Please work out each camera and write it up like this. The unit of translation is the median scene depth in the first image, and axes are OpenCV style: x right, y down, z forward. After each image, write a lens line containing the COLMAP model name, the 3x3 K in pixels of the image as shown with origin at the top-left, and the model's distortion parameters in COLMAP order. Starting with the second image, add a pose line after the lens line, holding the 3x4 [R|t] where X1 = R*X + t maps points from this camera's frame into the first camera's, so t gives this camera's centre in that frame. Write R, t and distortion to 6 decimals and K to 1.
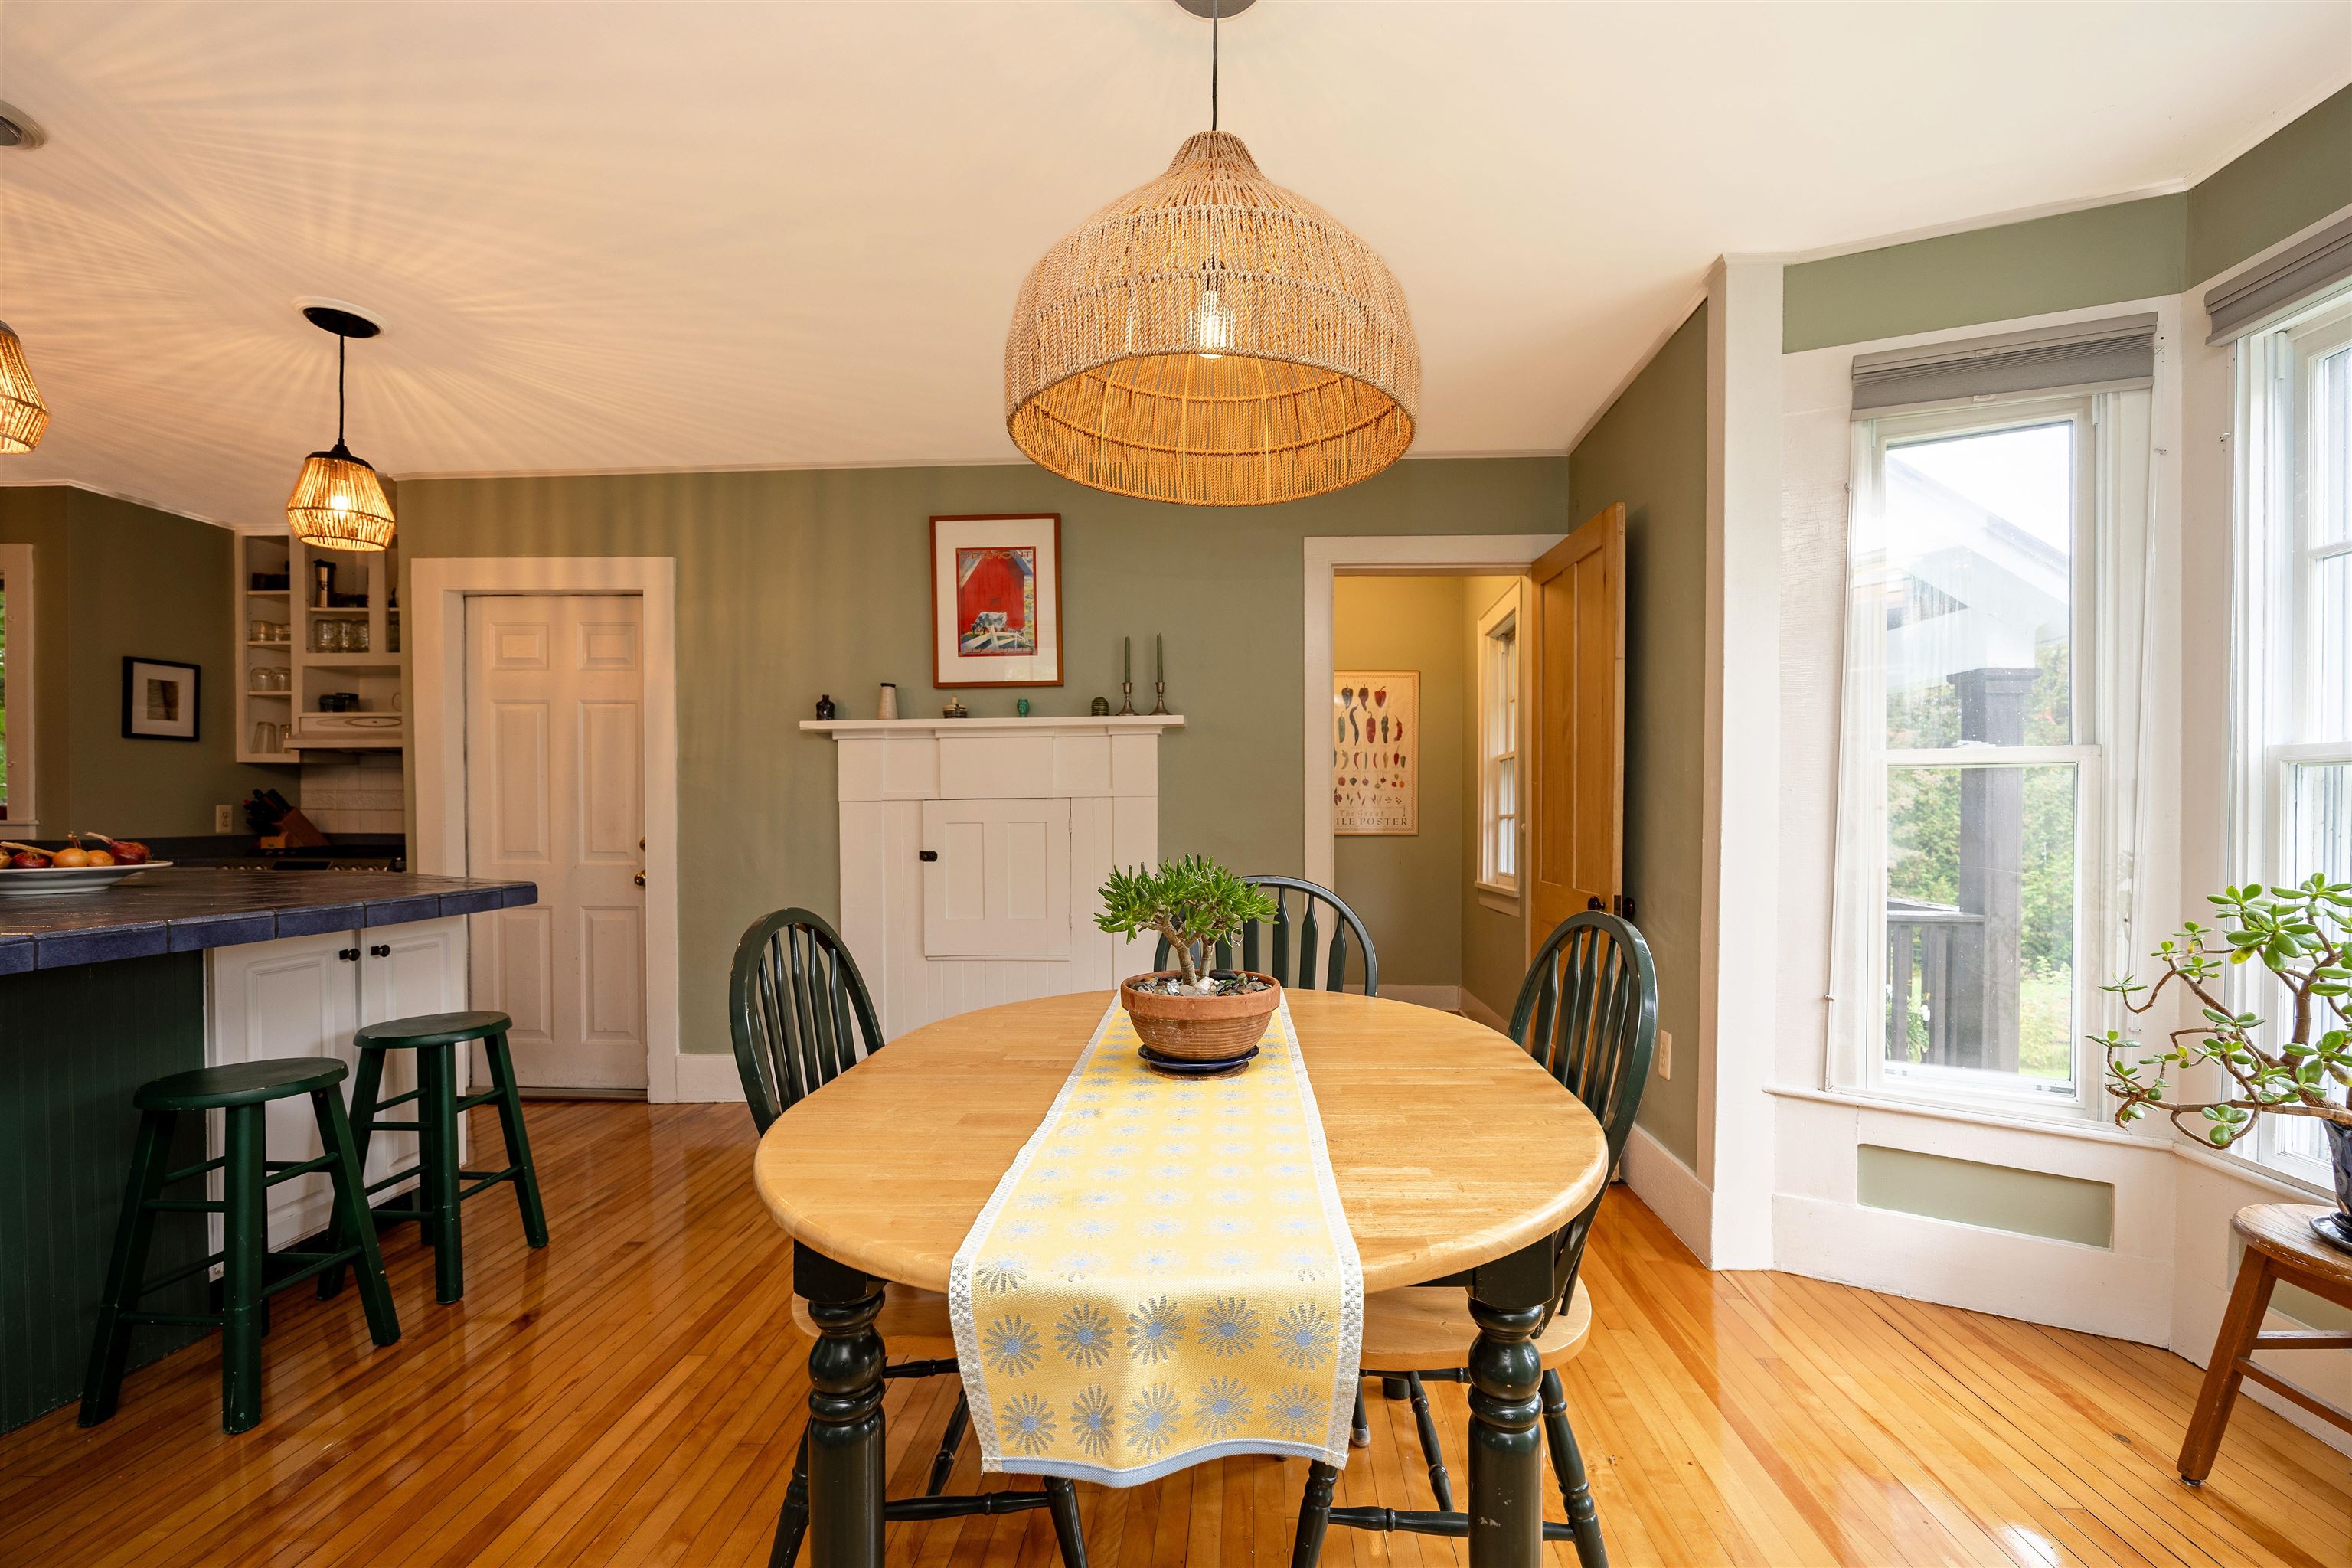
lens RADIAL K [[1018.3, 0, 1187.0], [0, 1018.3, 817.0], [0, 0, 1]] dist [-0.010508, 0.000164]
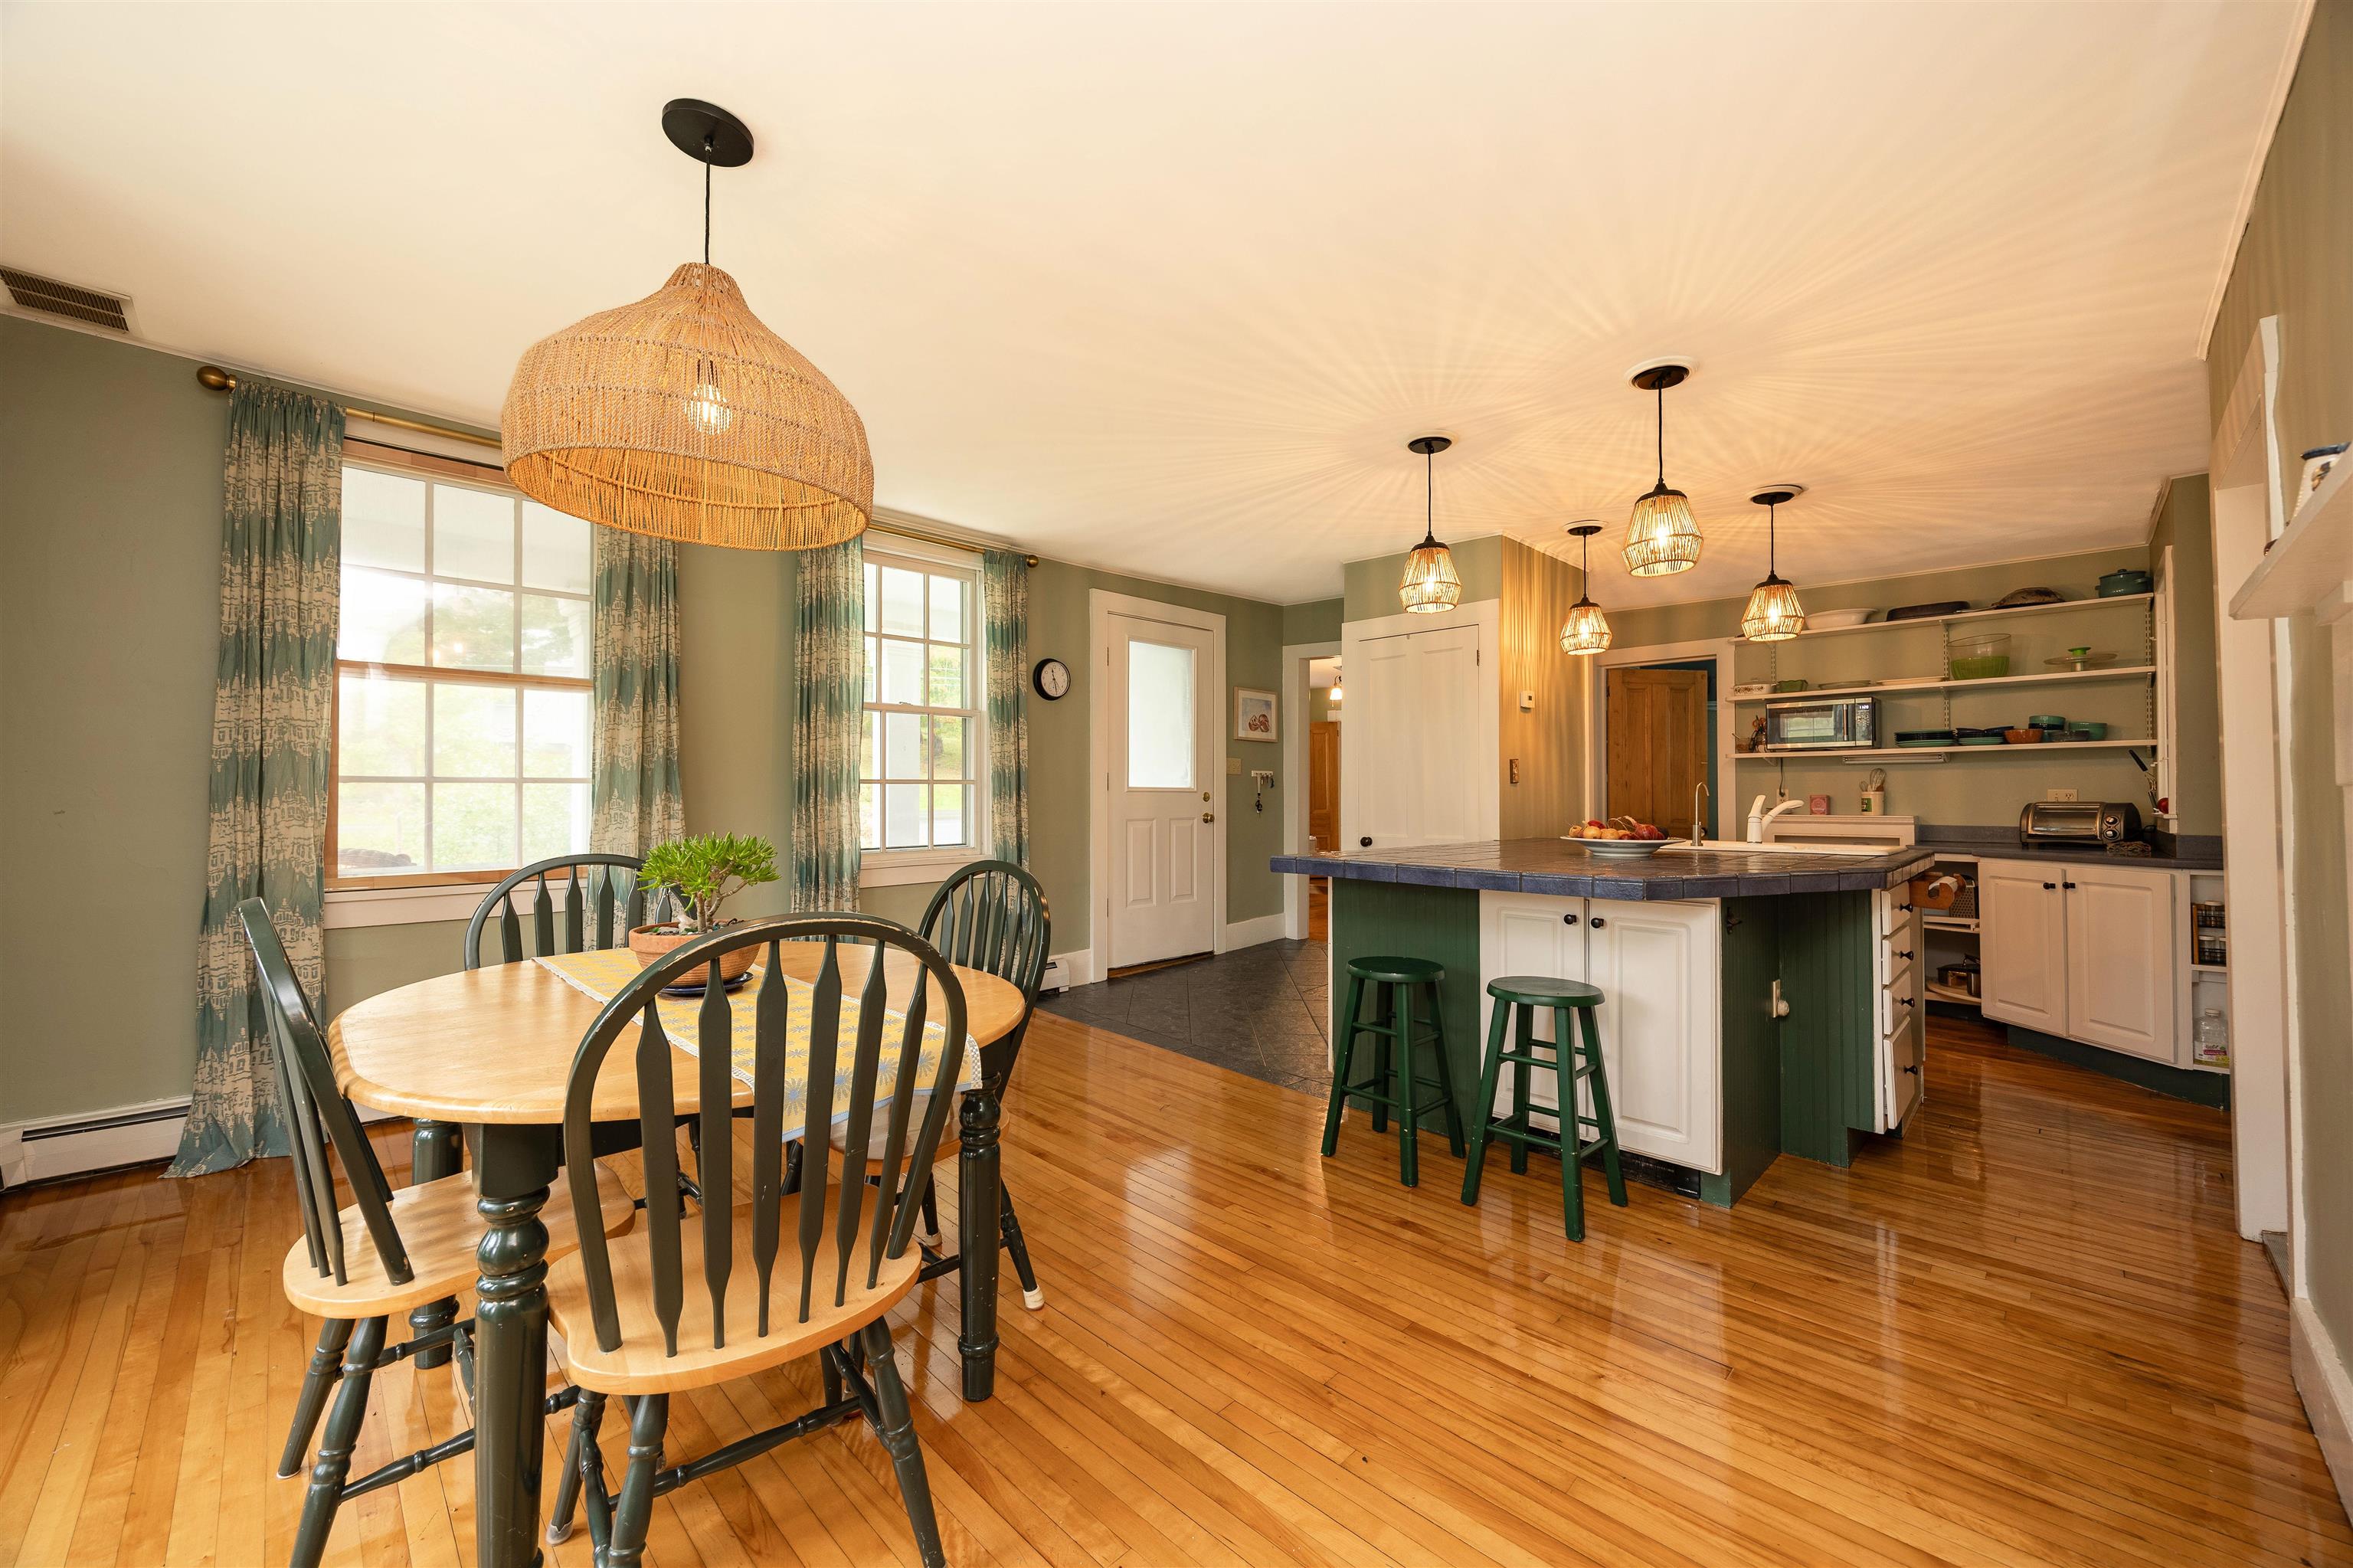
lens RADIAL K [[897.9, 0, 1167.5], [0, 897.9, 796.4], [0, 0, 1]] dist [-0.006944, 0.000697]
pose [[-0.680958, -0.006299, -0.732295, 0.206895], [-0.013219, 0.999906, 0.003691, -0.007250], [0.732203, 0.012193, -0.680977, 0.924757]]
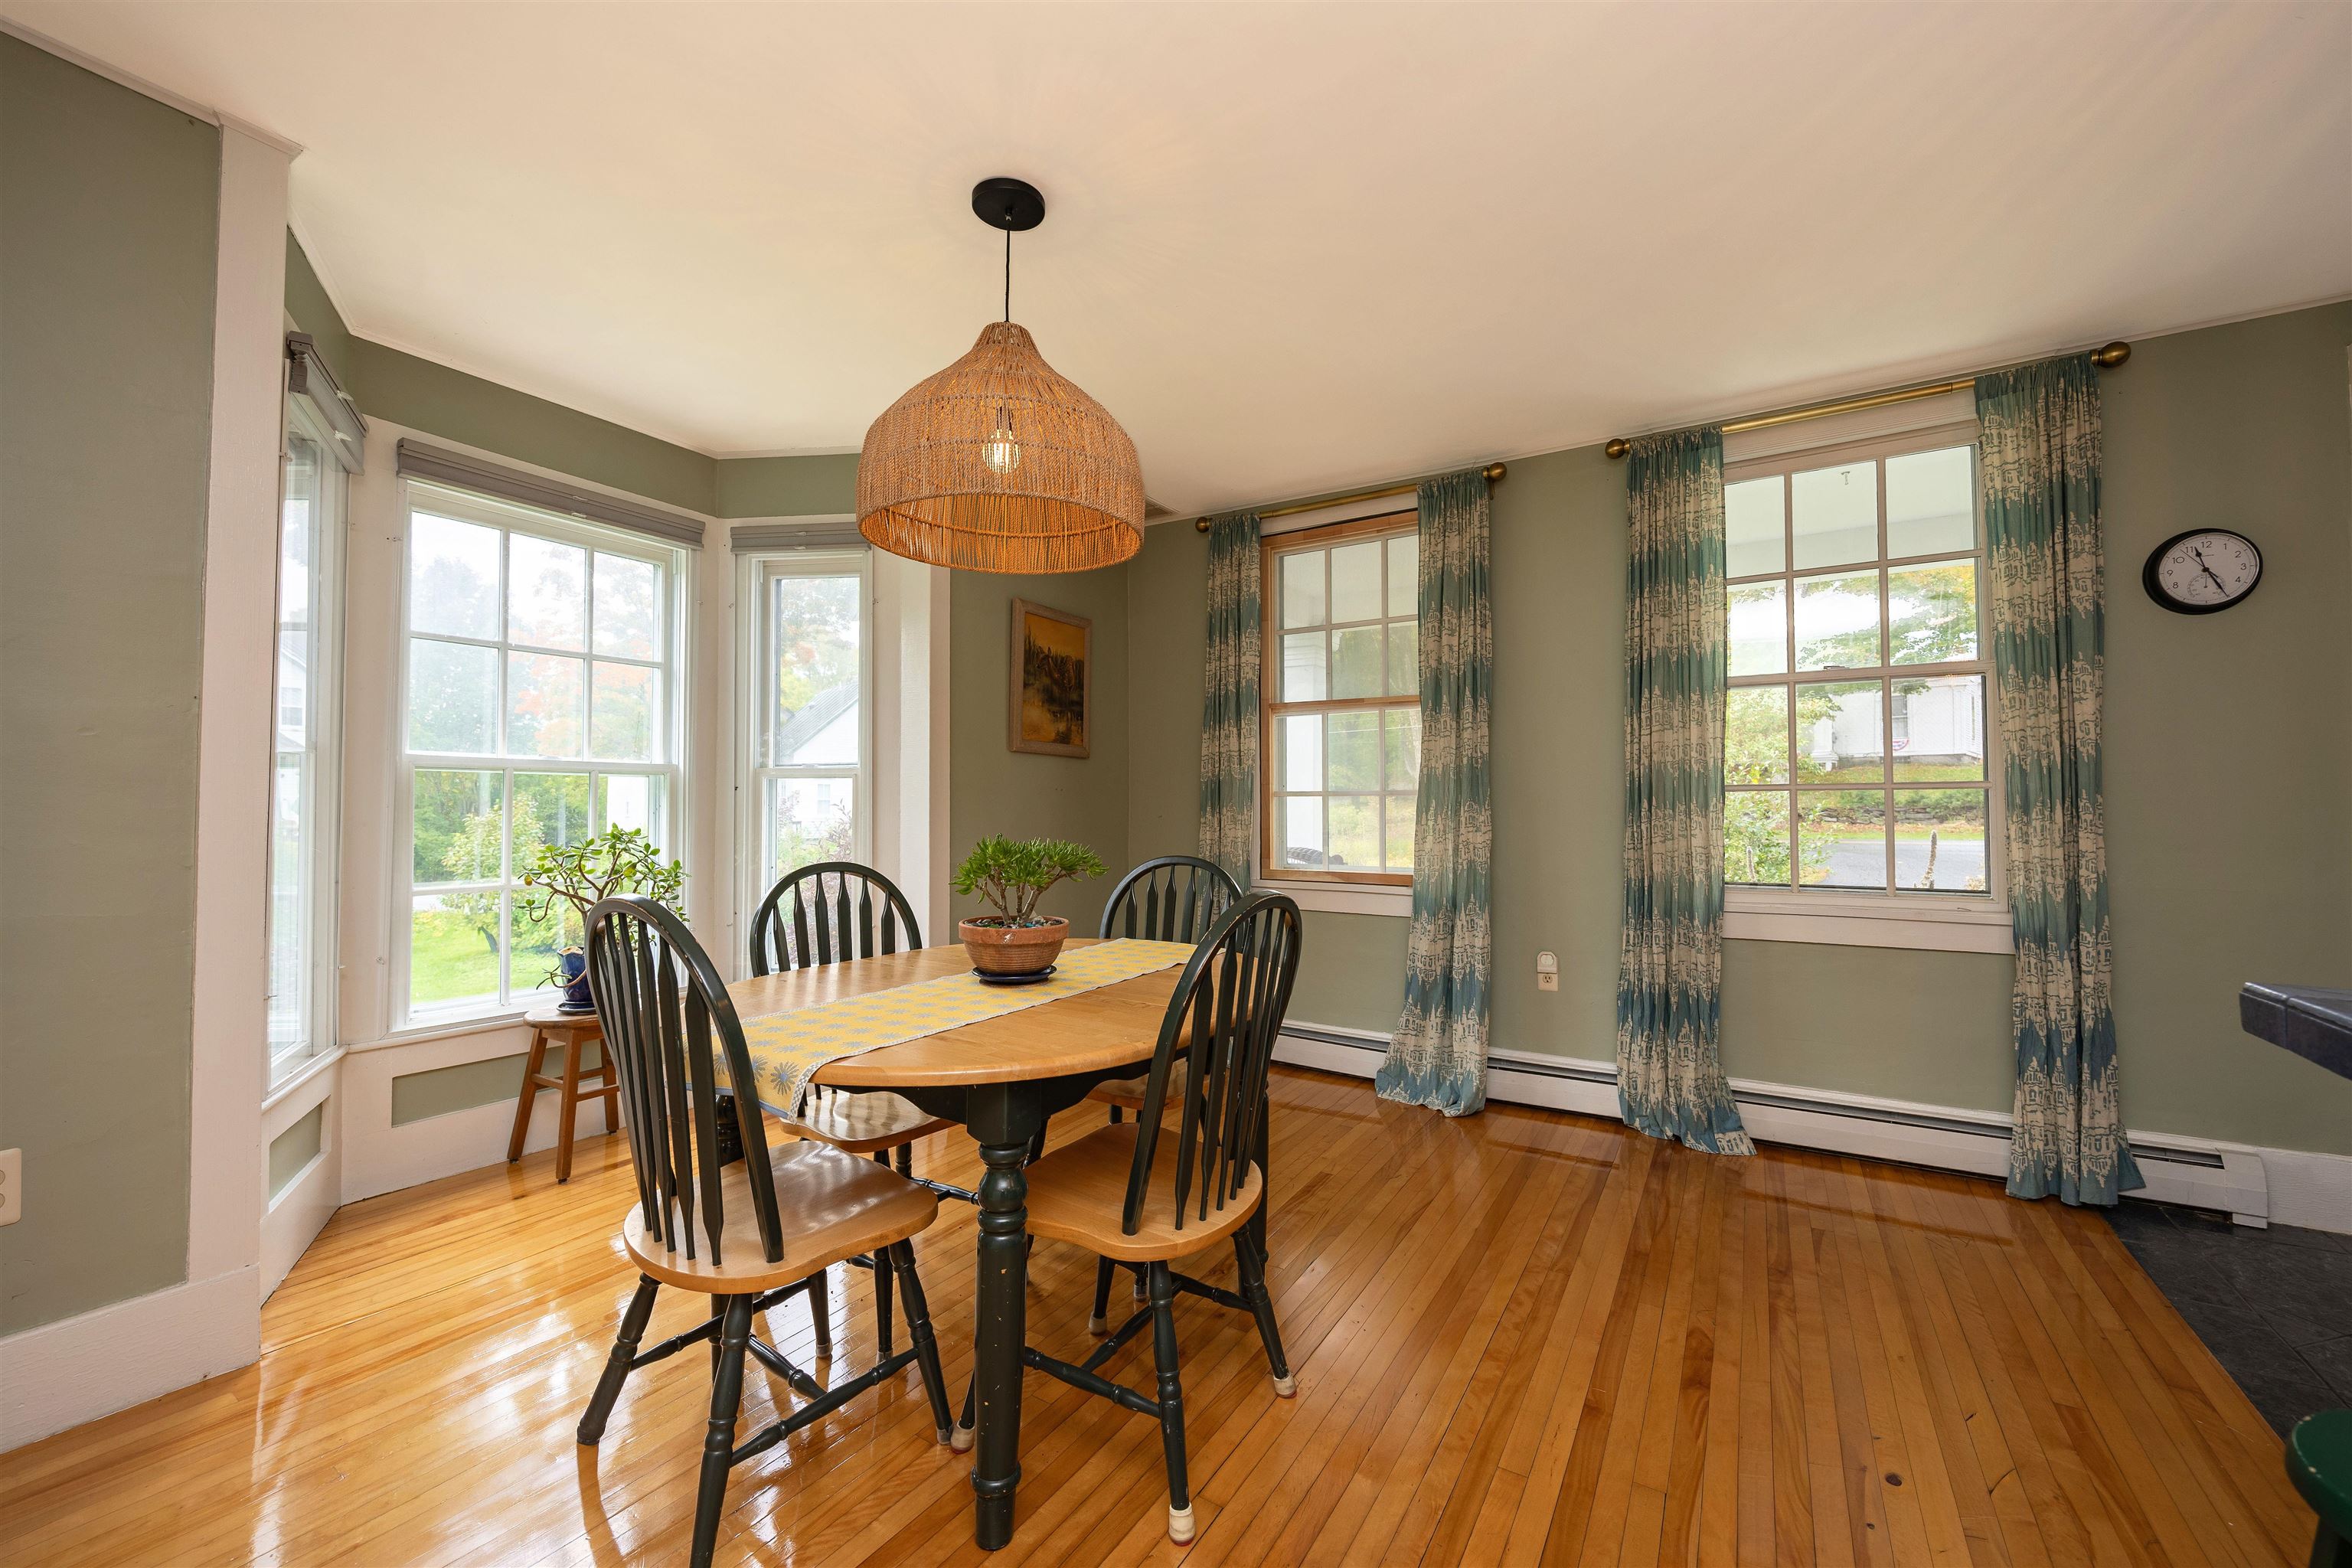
lens RADIAL K [[897.5, 0, 1238.6], [0, 897.5, 782.1], [0, 0, 1]] dist [-0.006944, 0.000697]
pose [[-0.872134, 0.001972, 0.489262, -0.375261], [-0.009836, 0.999719, -0.021562, 0.000383], [-0.489167, -0.023617, -0.871870, 0.788960]]
